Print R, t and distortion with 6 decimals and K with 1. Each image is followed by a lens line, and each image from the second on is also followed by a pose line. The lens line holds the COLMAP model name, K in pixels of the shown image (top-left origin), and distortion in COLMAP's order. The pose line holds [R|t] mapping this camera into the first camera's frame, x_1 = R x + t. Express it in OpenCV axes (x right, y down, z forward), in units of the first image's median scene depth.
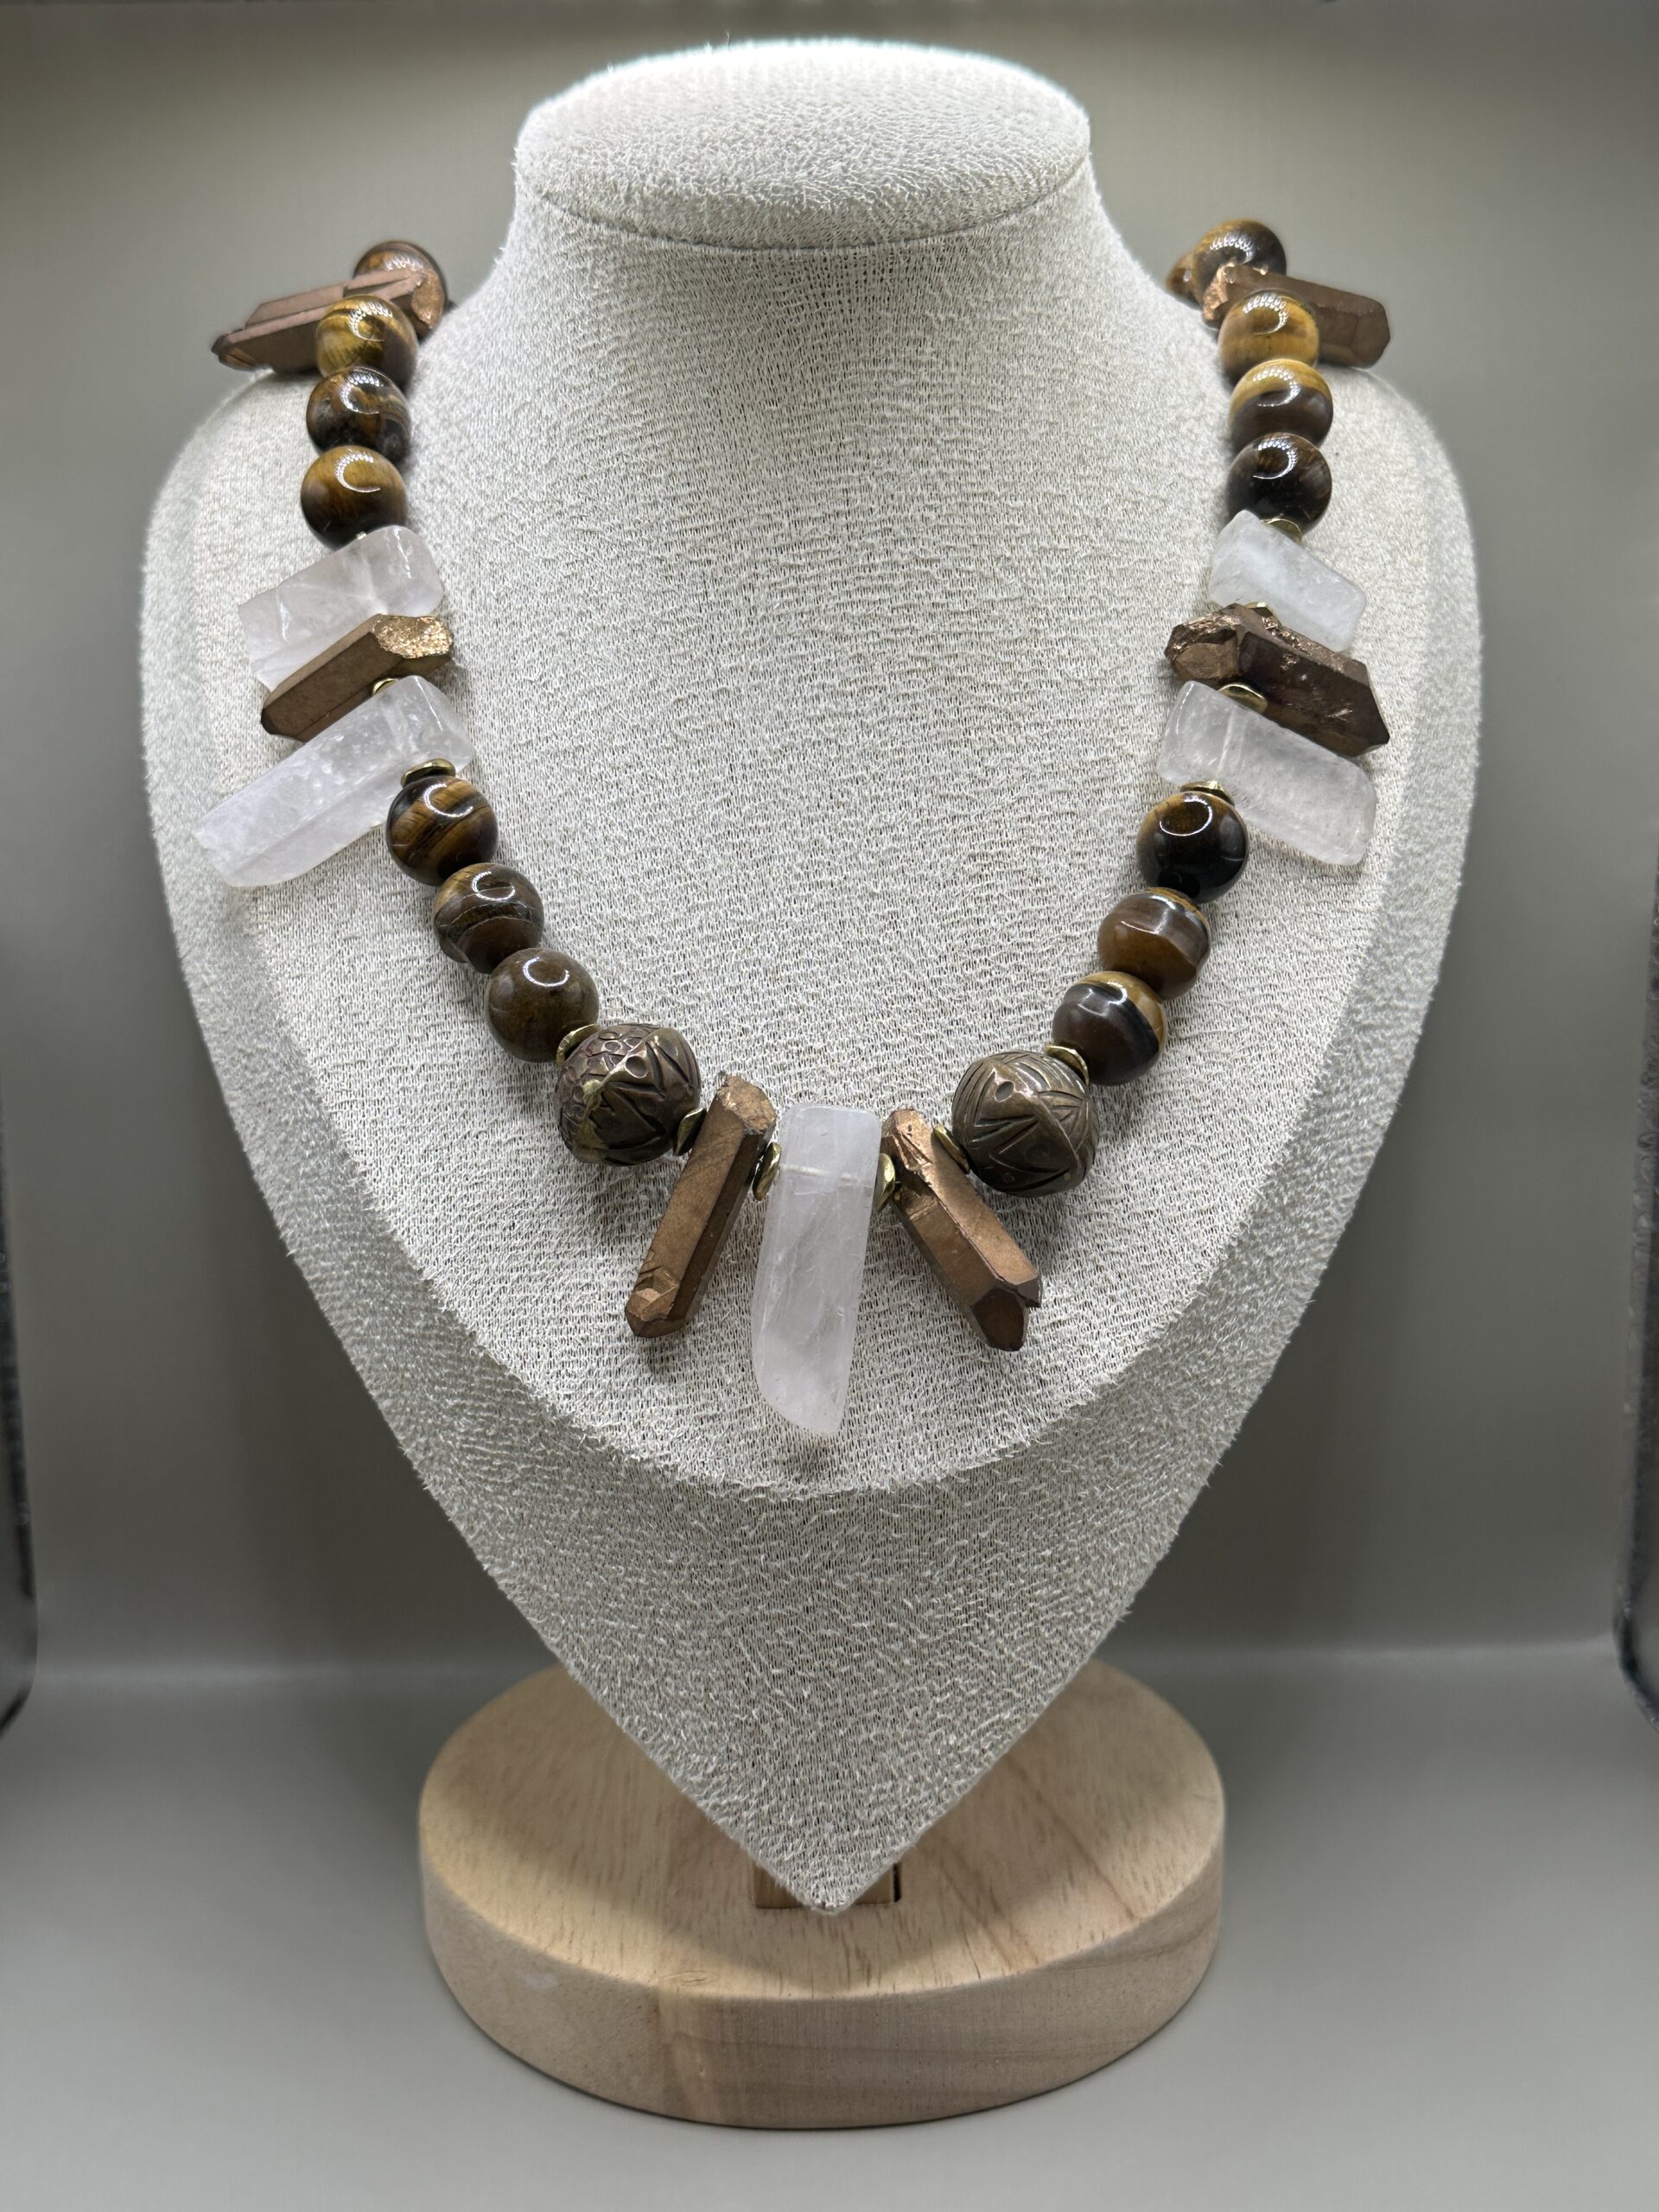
lens RADIAL K [[2624.5, 0, 833.4], [0, 2624.5, 1120.1], [0, 0, 1]] dist [0.052649, 0.000000]
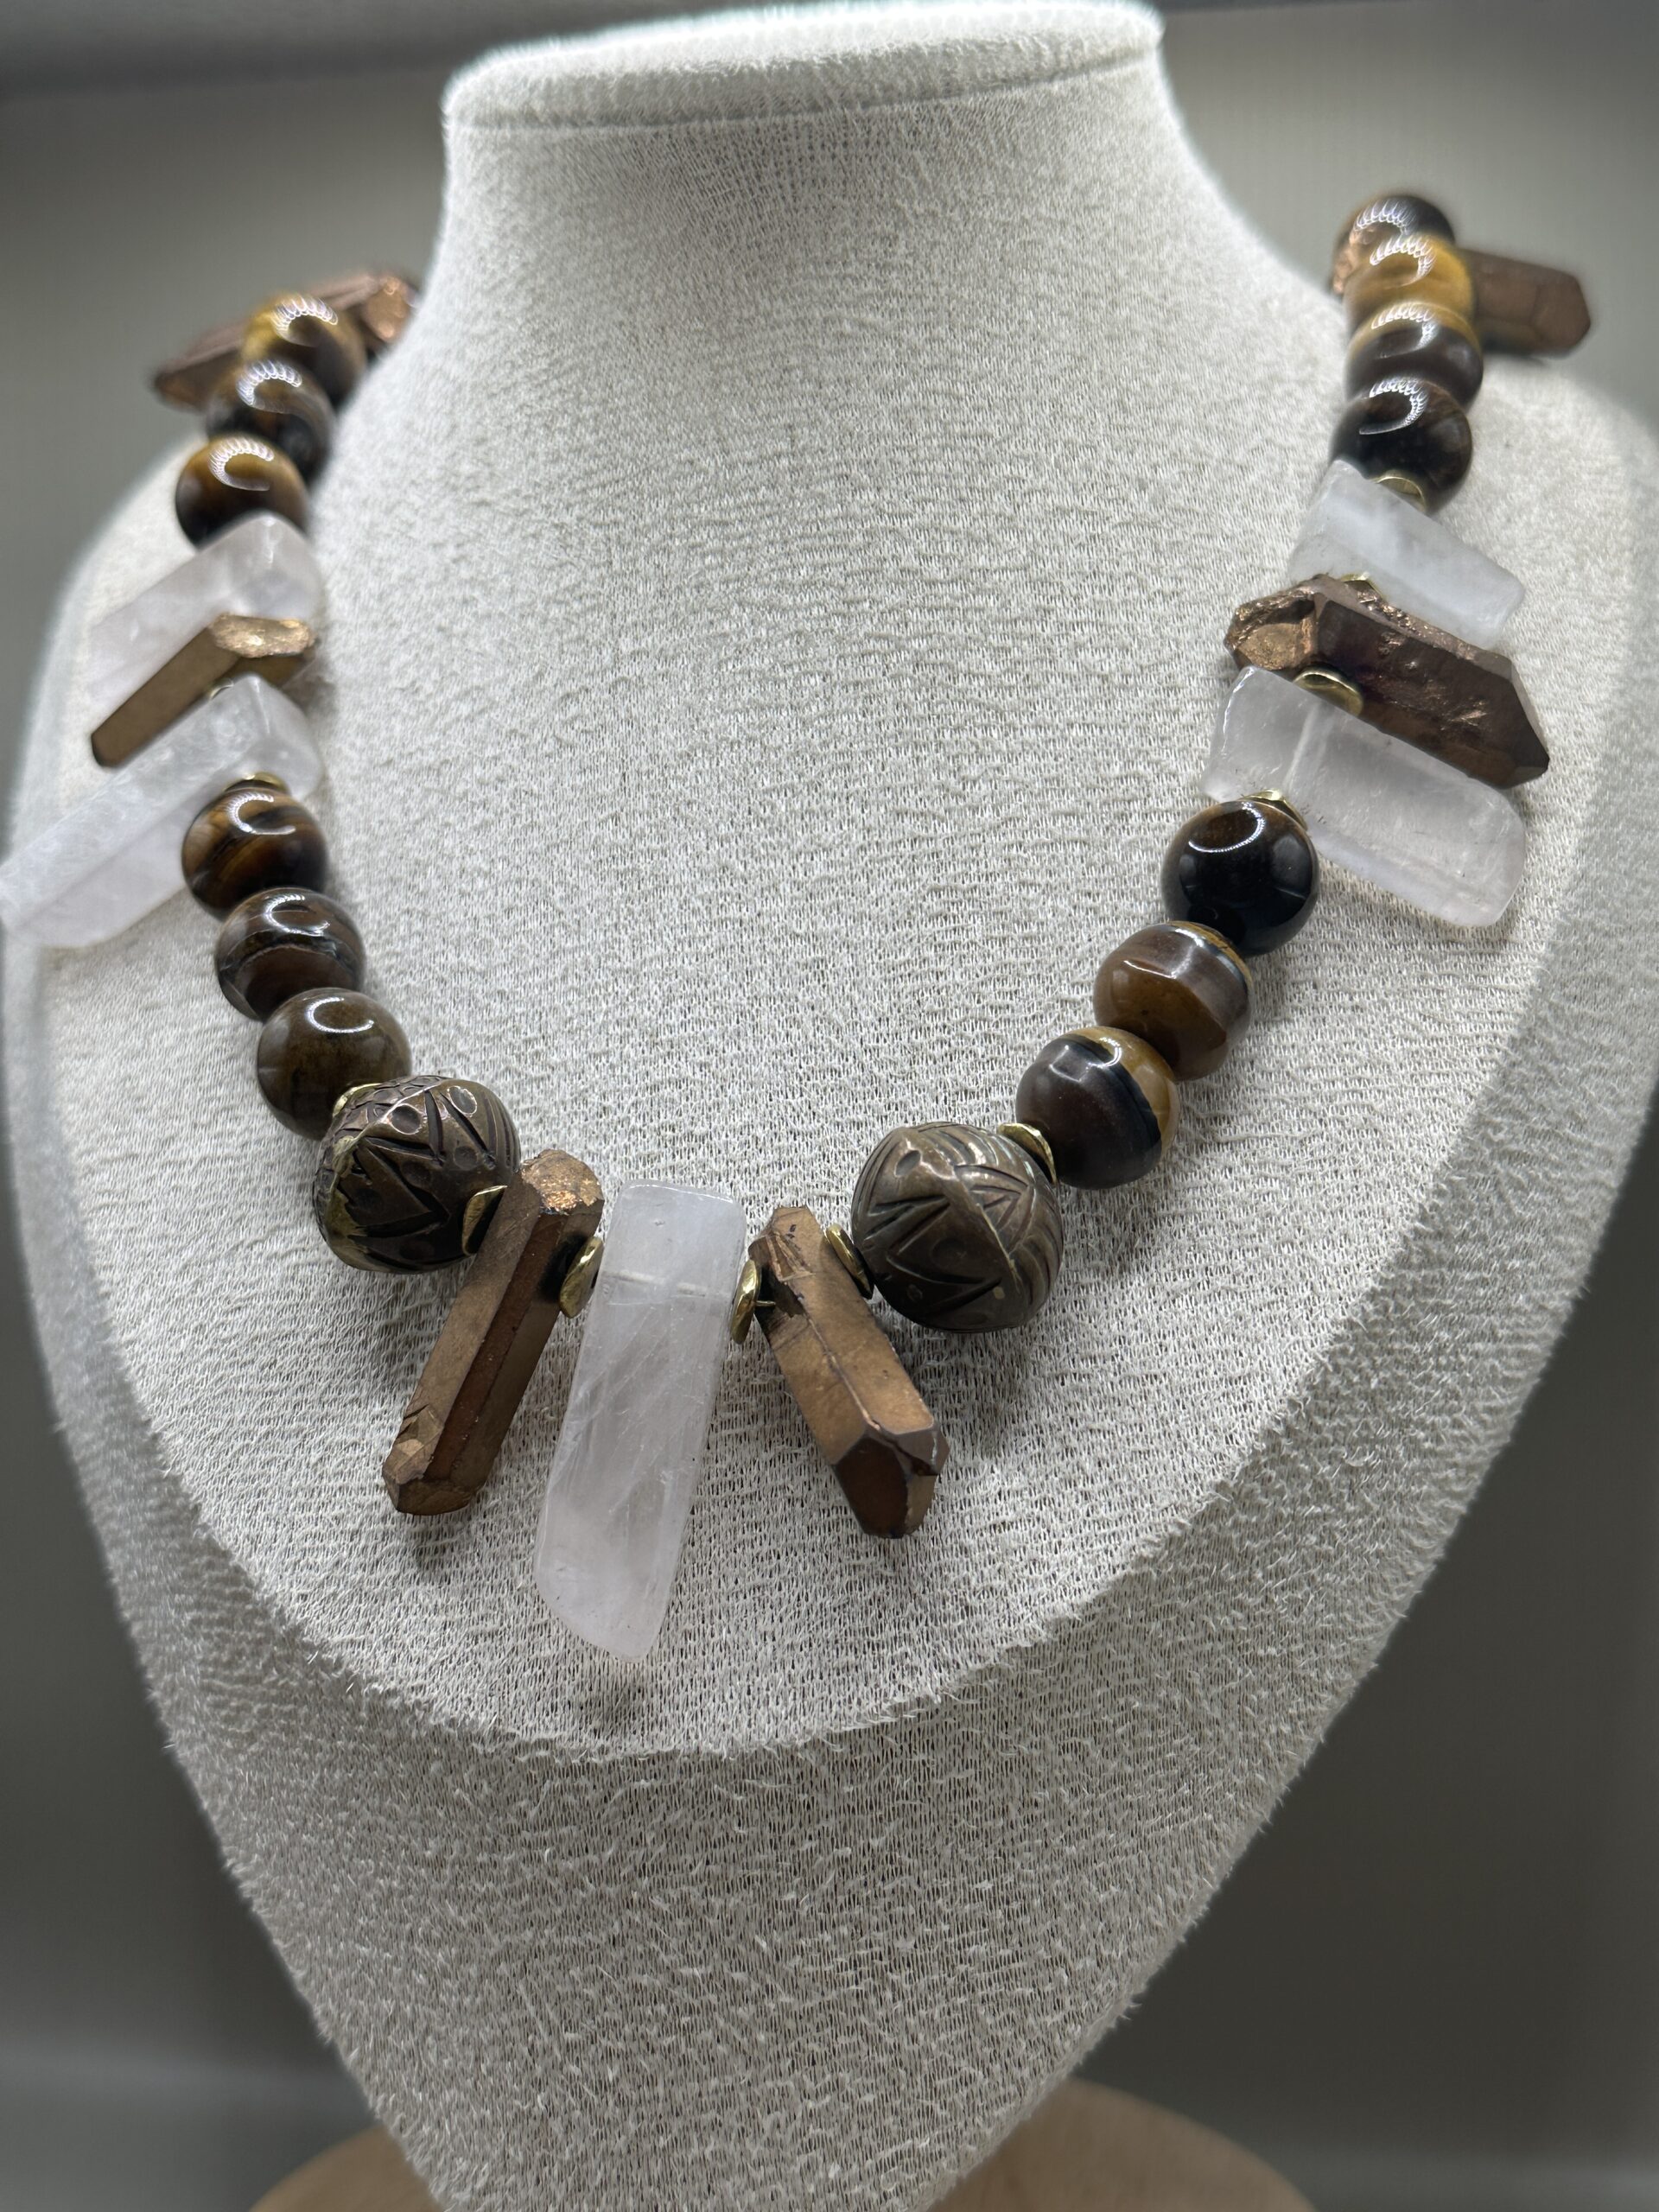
lens RADIAL K [[2624.5, 0, 841.5], [0, 2624.5, 1106.2], [0, 0, 1]] dist [0.052649, 0.000000]
pose [[0.981063, 0.015178, -0.193091, 0.169486], [-0.055456, 0.977200, -0.204950, 0.109548], [0.185578, 0.211777, 0.959537, 0.308518]]
